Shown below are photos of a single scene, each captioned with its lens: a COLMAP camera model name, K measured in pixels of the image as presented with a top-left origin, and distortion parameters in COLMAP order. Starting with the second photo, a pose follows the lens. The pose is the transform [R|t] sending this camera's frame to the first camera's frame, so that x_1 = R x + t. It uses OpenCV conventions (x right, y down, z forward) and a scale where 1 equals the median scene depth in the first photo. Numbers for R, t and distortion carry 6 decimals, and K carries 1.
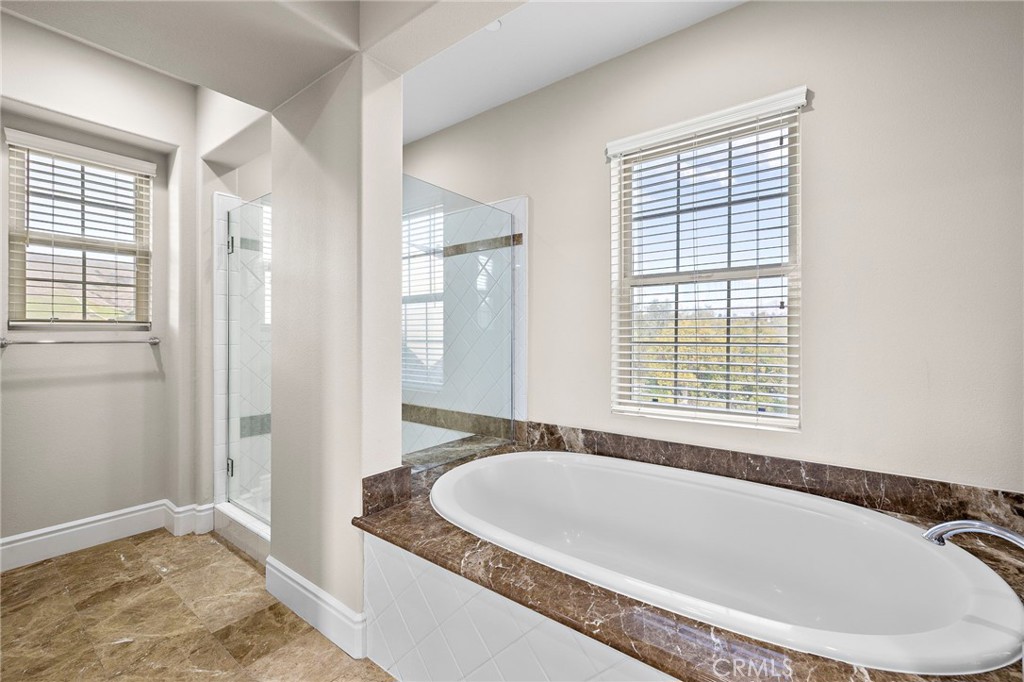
lens RADIAL K [[434.7, 0, 506.9], [0, 434.7, 338.0], [0, 0, 1]] dist [-0.000268, 0.000094]
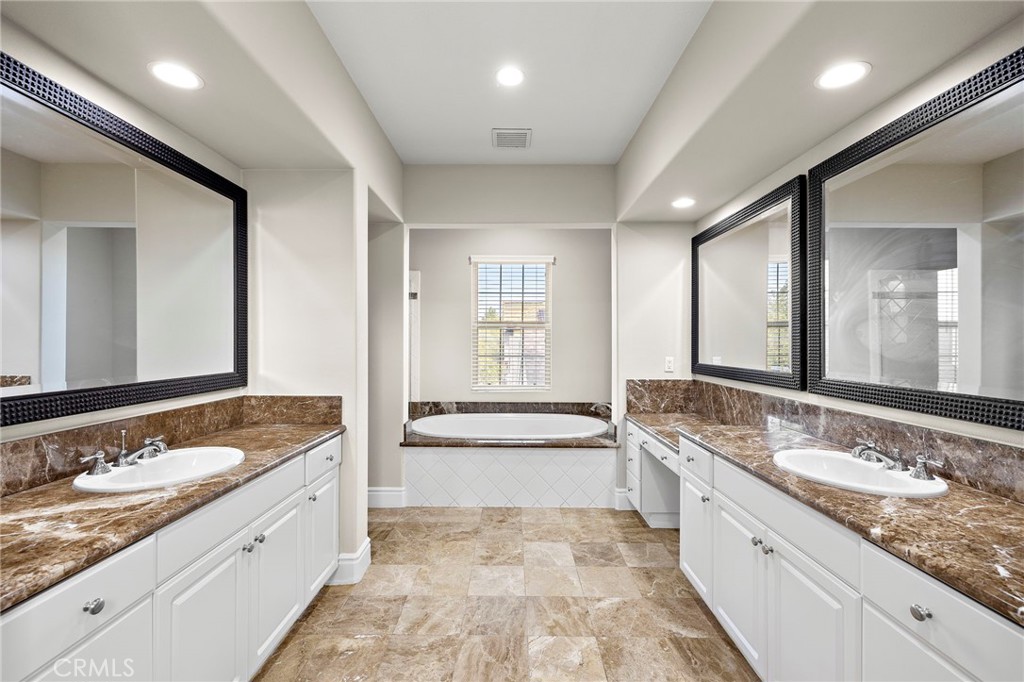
lens RADIAL K [[434.7, 0, 506.9], [0, 434.7, 338.0], [0, 0, 1]] dist [-0.000268, 0.000094]
pose [[0.802434, 0.002789, 0.596734, -0.786111], [0.003849, 0.999944, -0.009850, -0.047843], [-0.596728, 0.010201, 0.802378, -0.658943]]
